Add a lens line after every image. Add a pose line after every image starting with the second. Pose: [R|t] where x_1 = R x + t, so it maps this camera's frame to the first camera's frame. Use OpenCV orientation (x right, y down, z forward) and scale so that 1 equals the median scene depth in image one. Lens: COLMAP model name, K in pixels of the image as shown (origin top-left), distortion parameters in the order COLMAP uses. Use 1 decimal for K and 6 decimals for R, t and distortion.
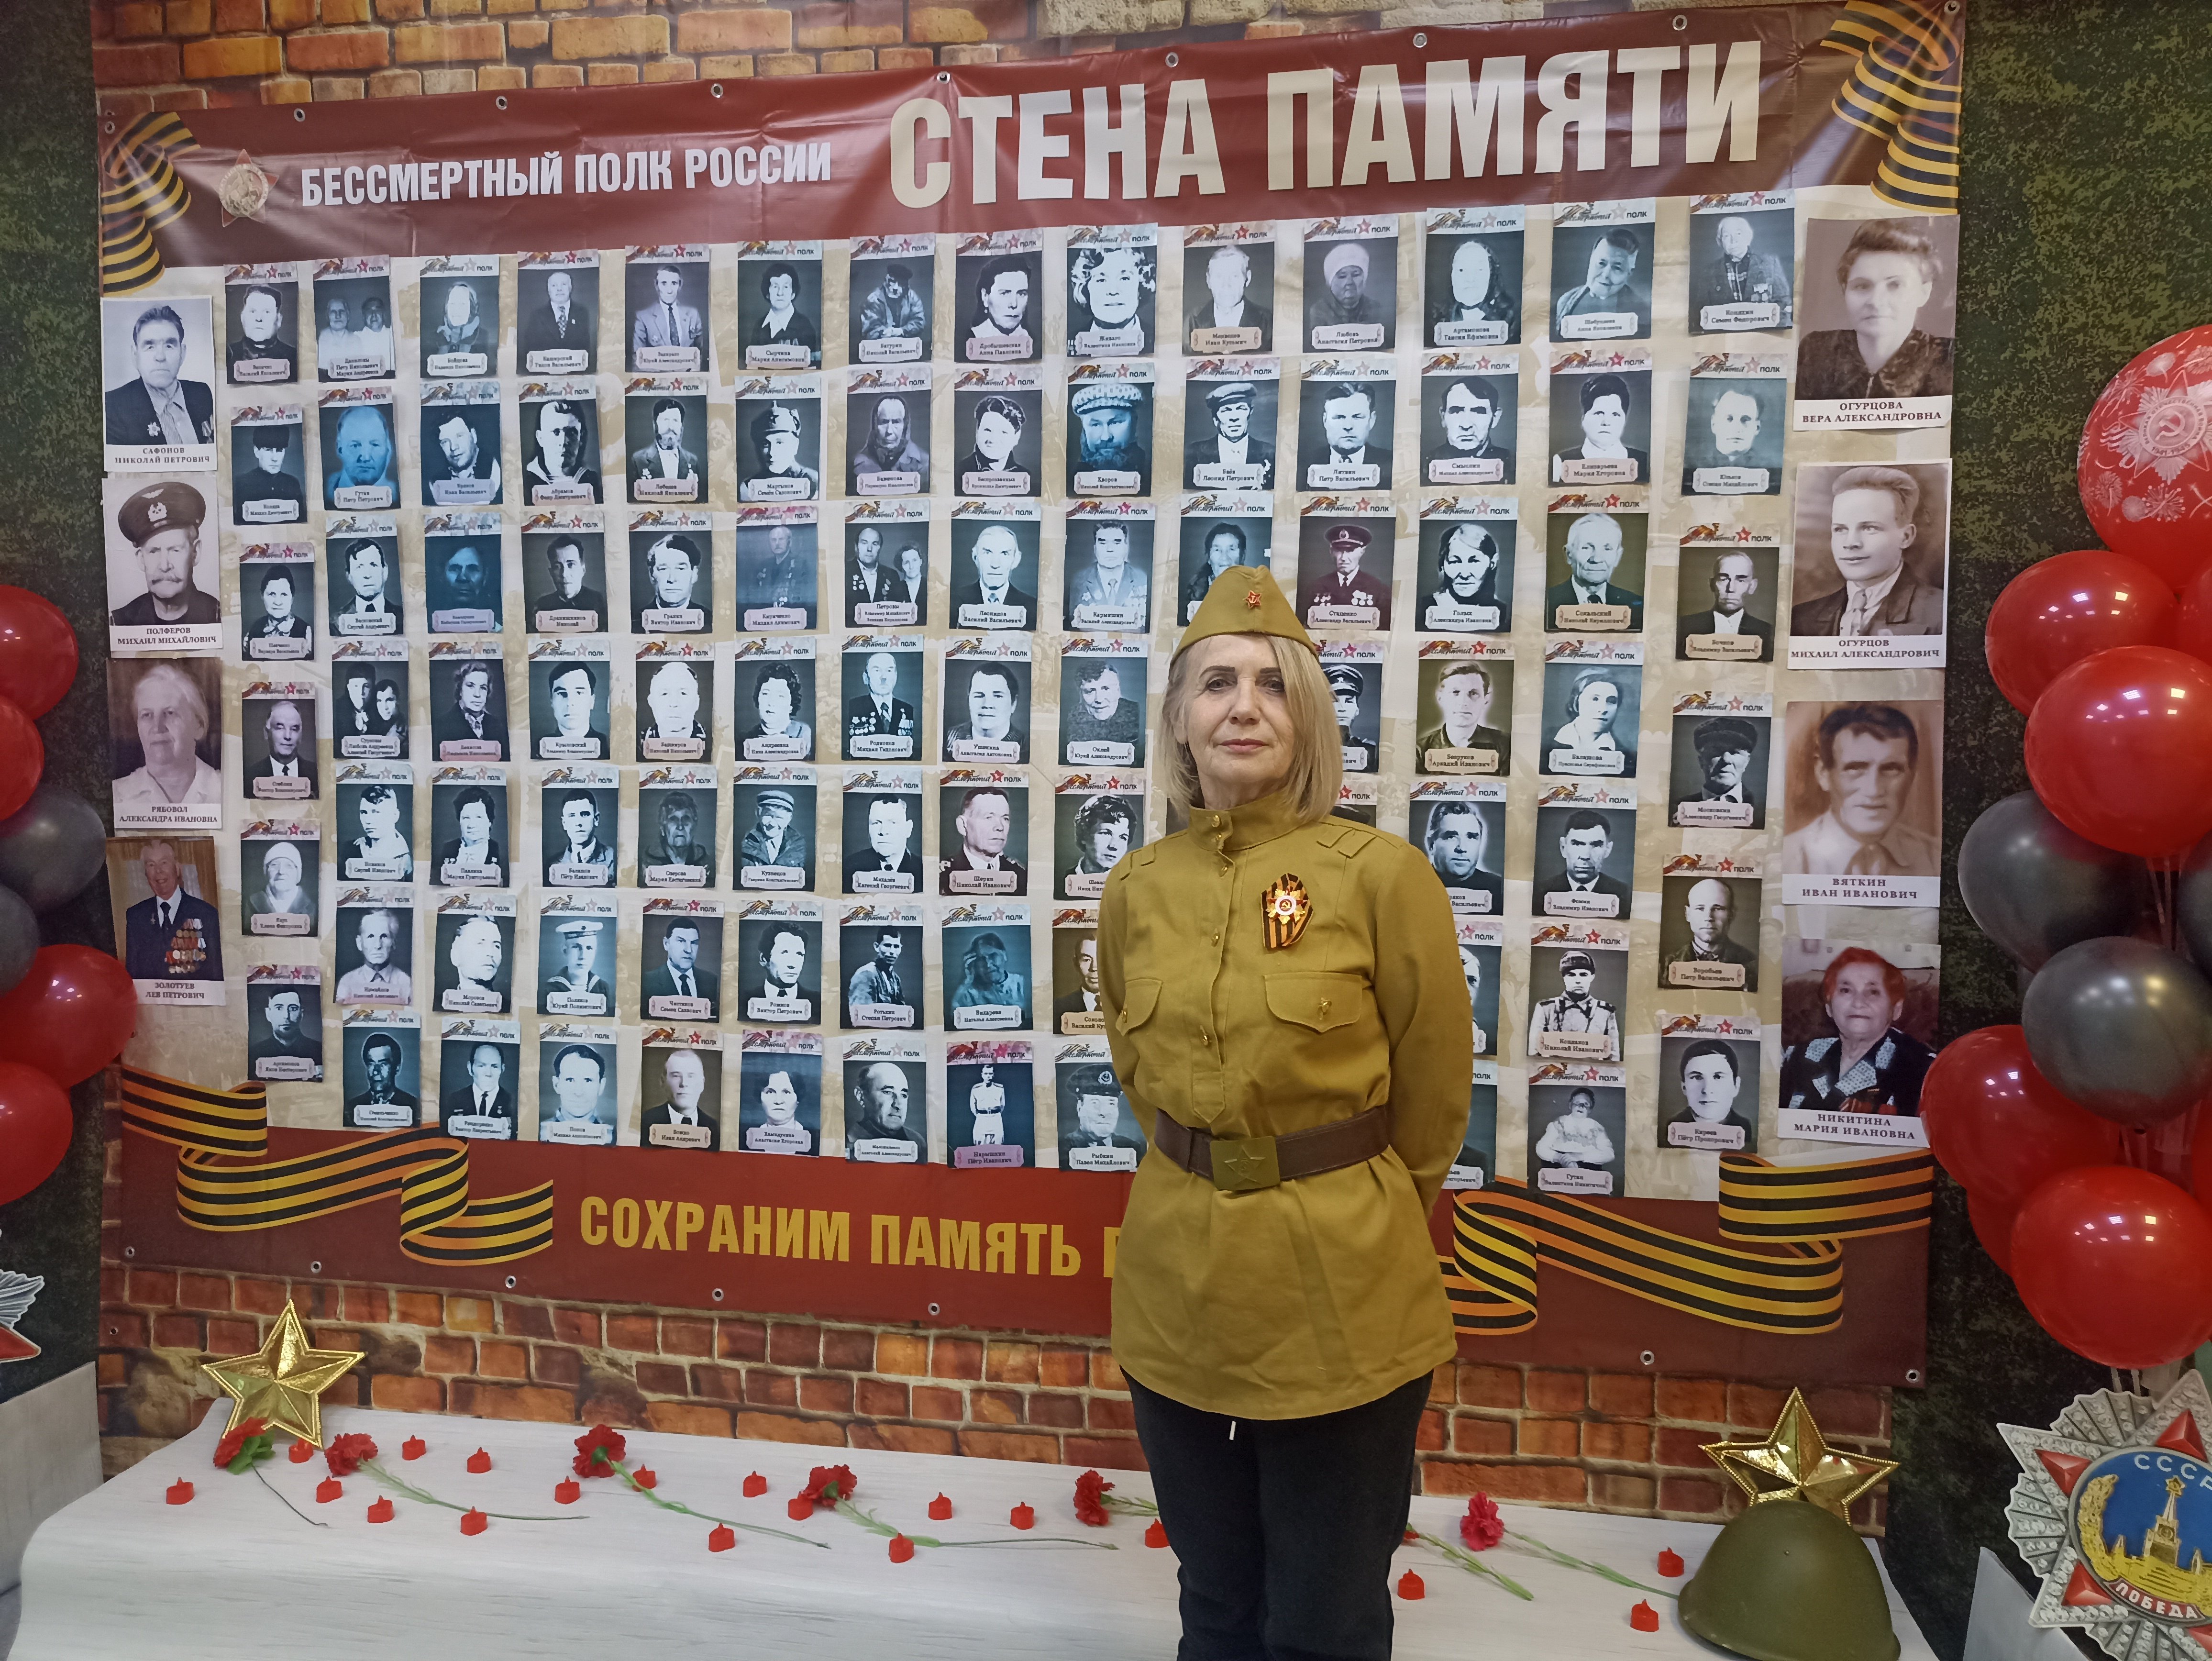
lens RADIAL K [[1639.6, 0, 1122.5], [0, 1639.6, 834.2], [0, 0, 1]] dist [0.032192, -0.032934]
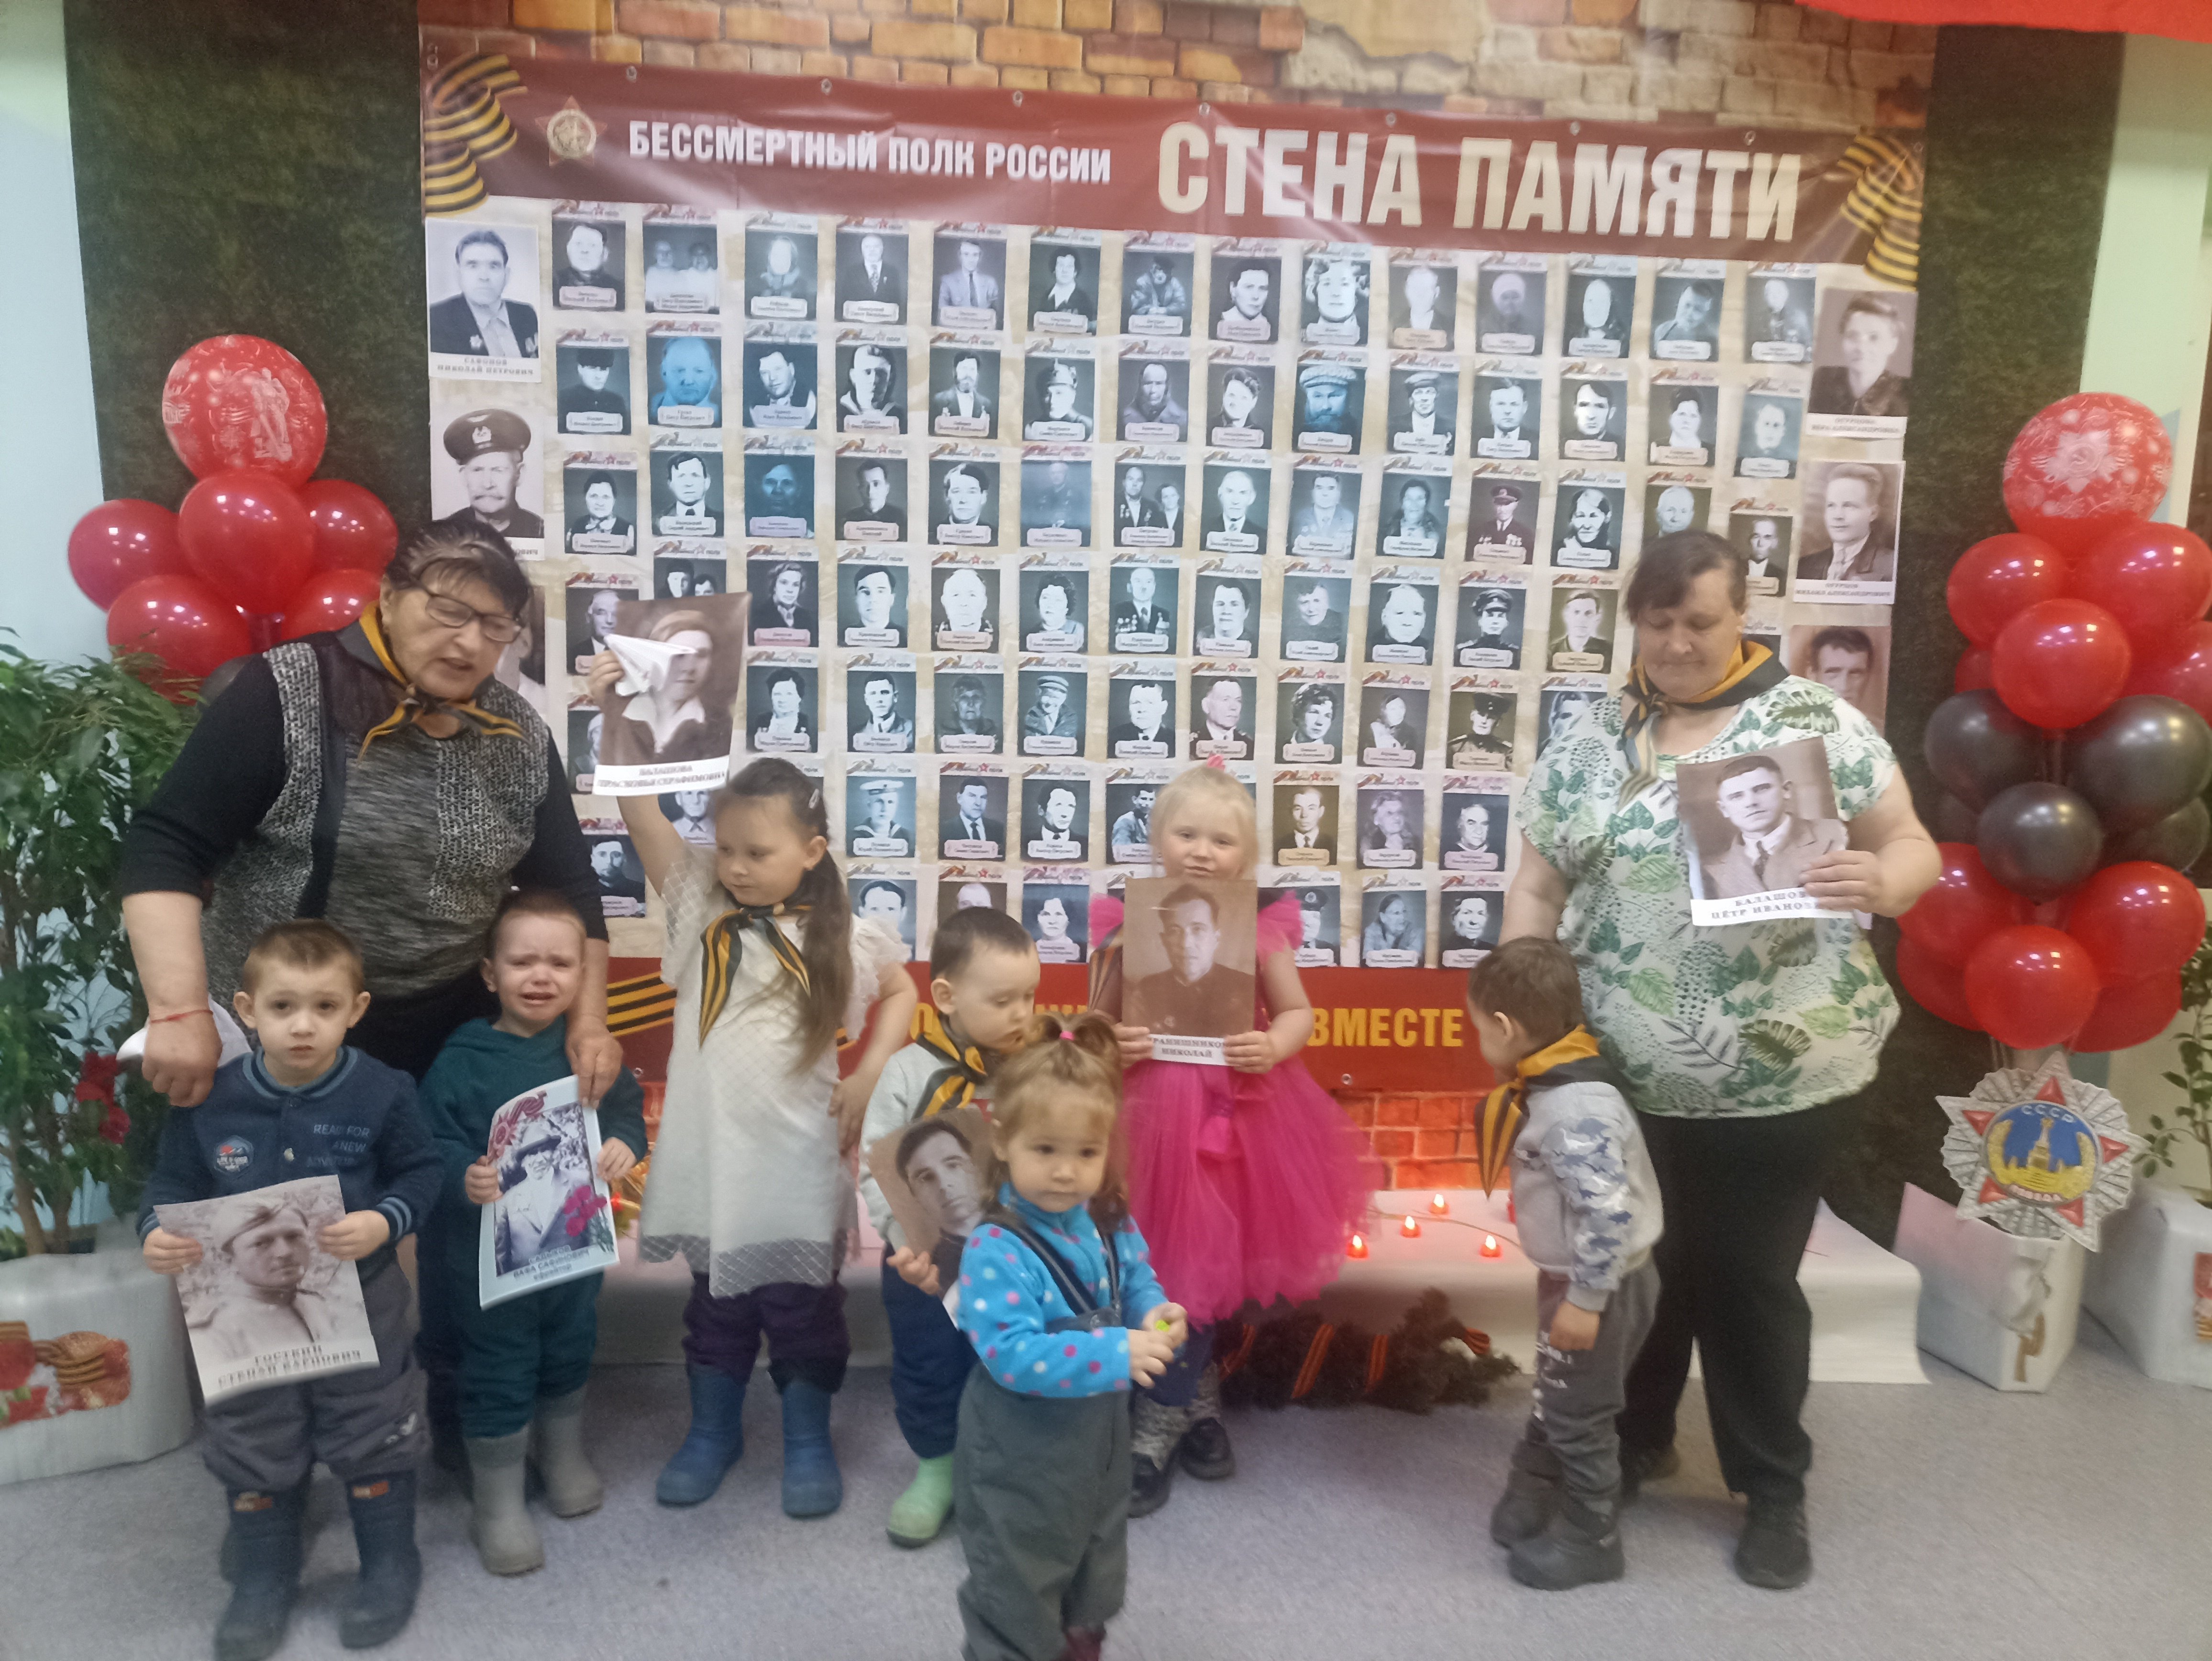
lens RADIAL K [[1639.6, 0, 1100.1], [0, 1639.6, 837.5], [0, 0, 1]] dist [0.032192, -0.032934]
pose [[0.967107, -0.008370, 0.254232, -0.500129], [-0.008983, 0.997711, 0.067017, 0.012604], [-0.254211, -0.067096, 0.964819, -0.227523]]
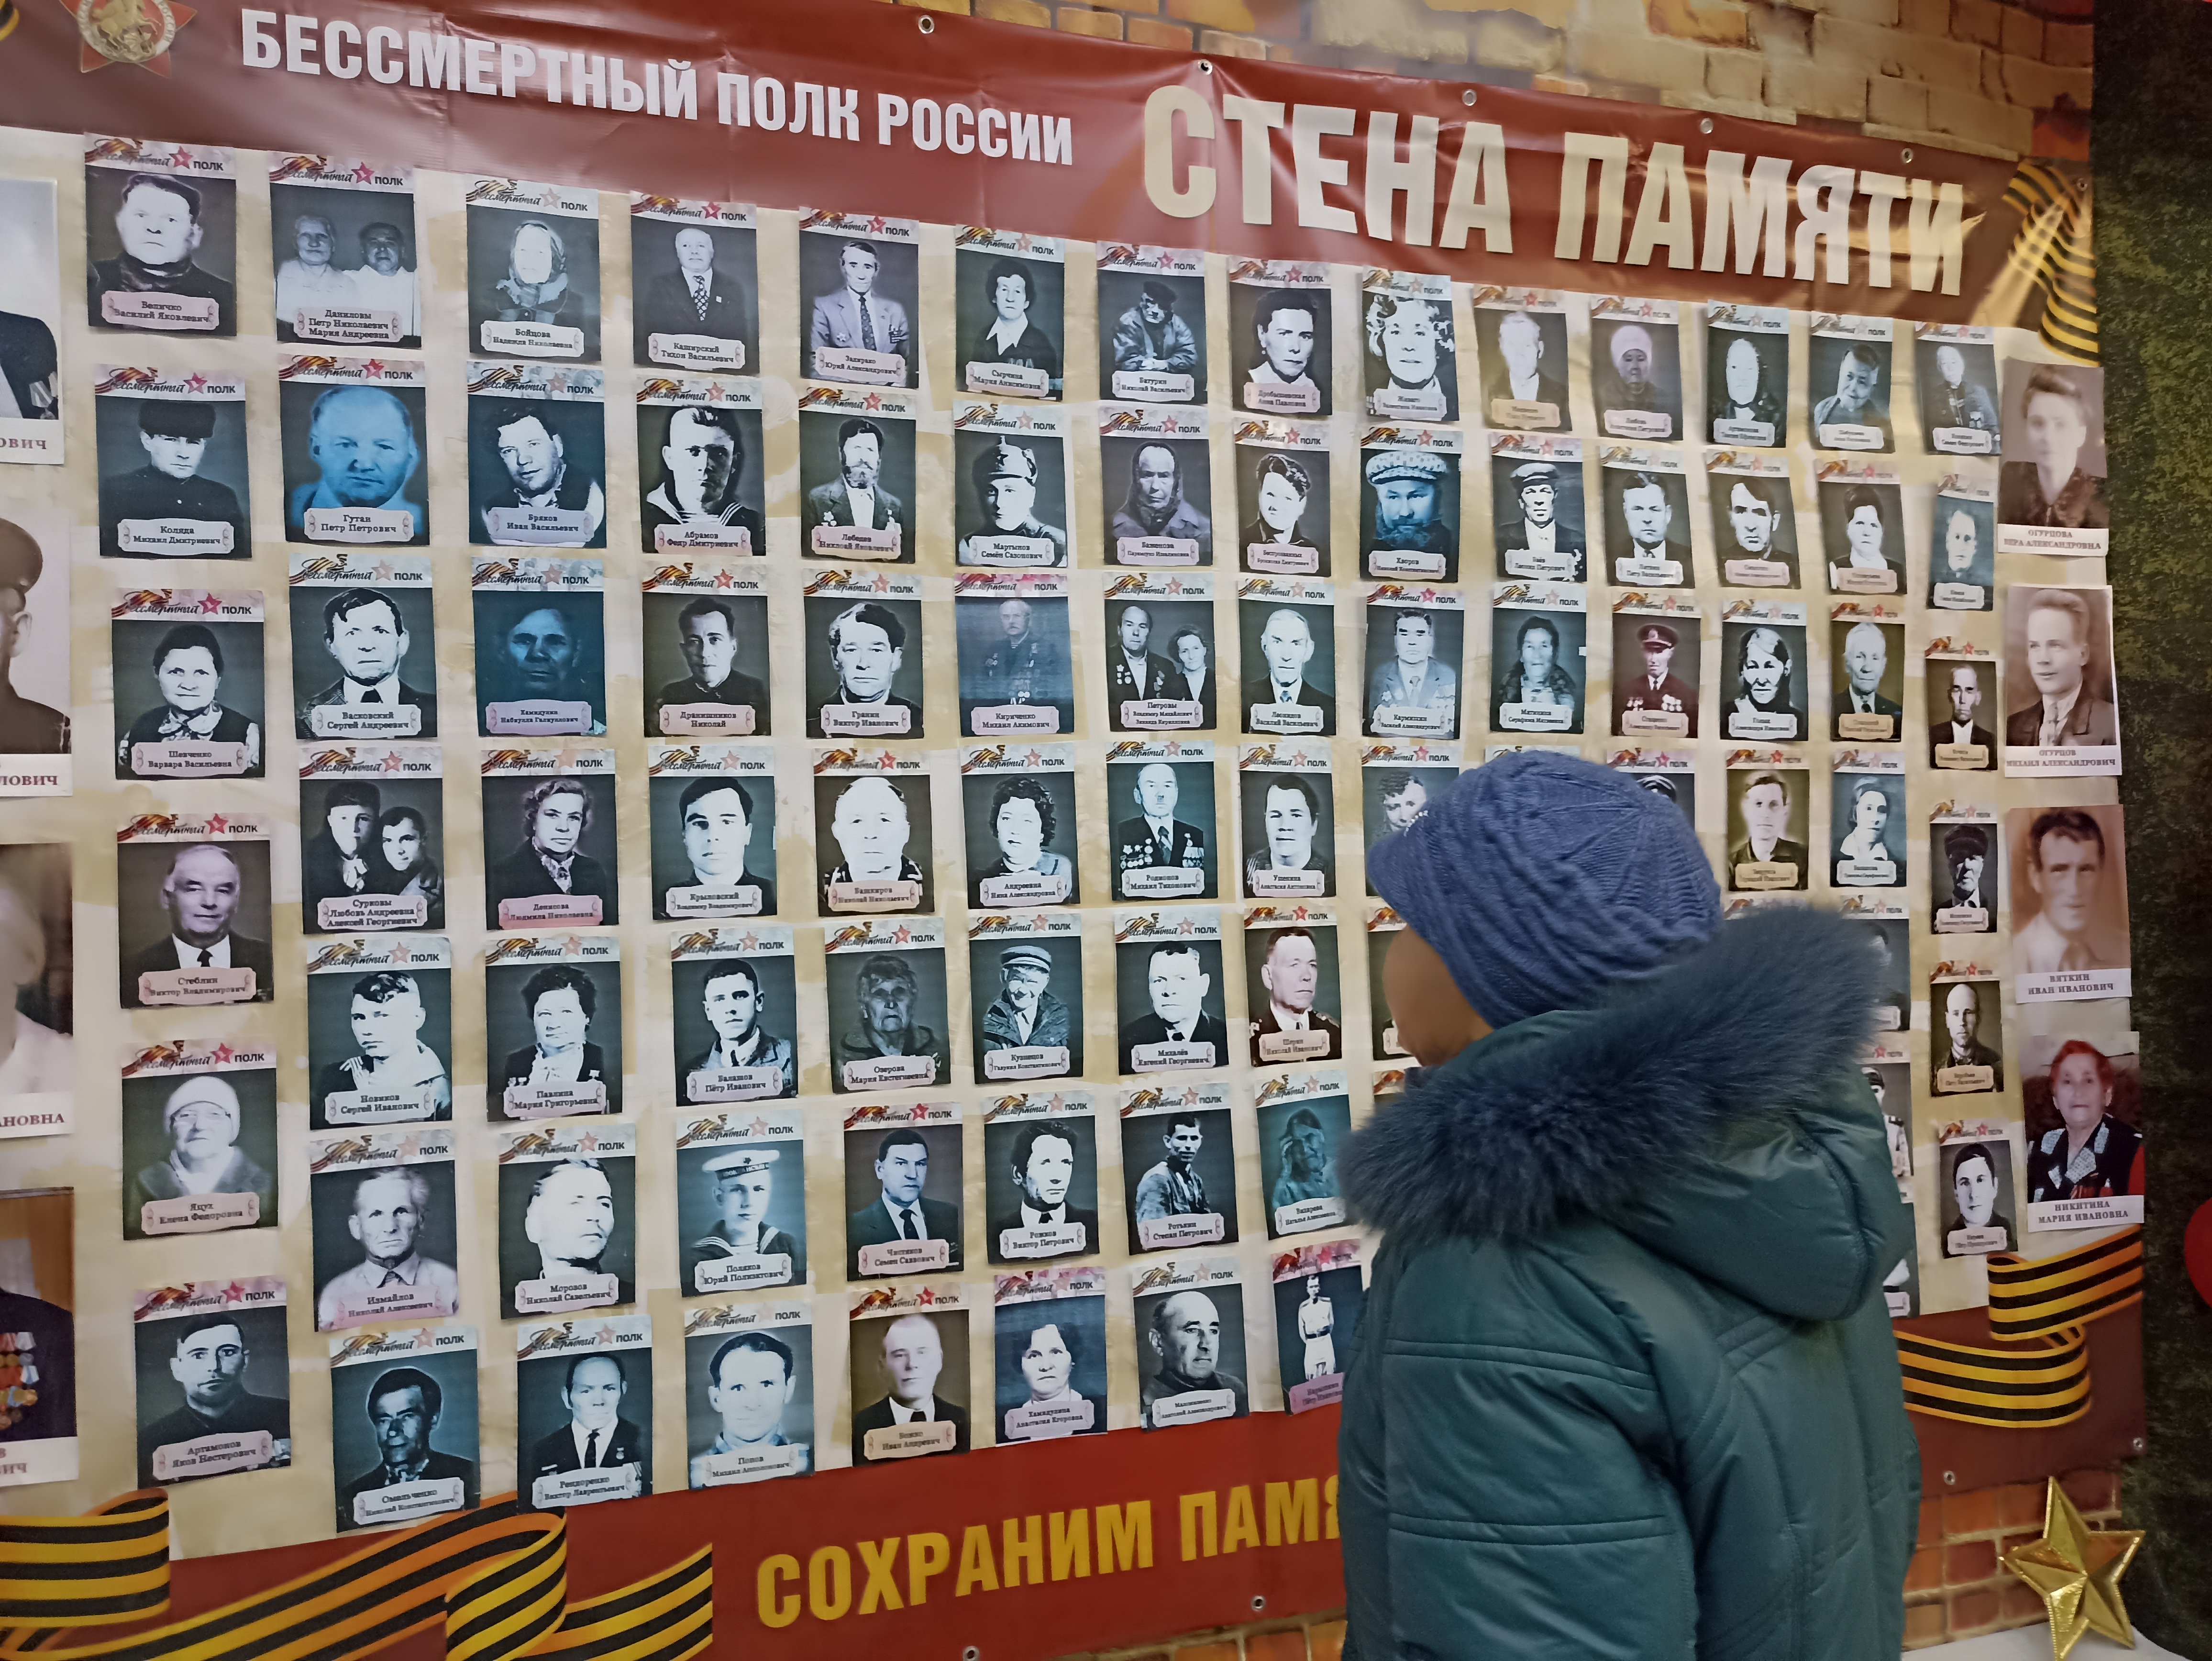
lens RADIAL K [[1639.6, 0, 1106.9], [0, 1639.6, 824.0], [0, 0, 1]] dist [0.032192, -0.032934]
pose [[0.878835, -0.020793, 0.476672, -0.539708], [0.052024, 0.997269, -0.052413, -0.041450], [-0.474281, 0.070861, 0.877517, 0.322688]]
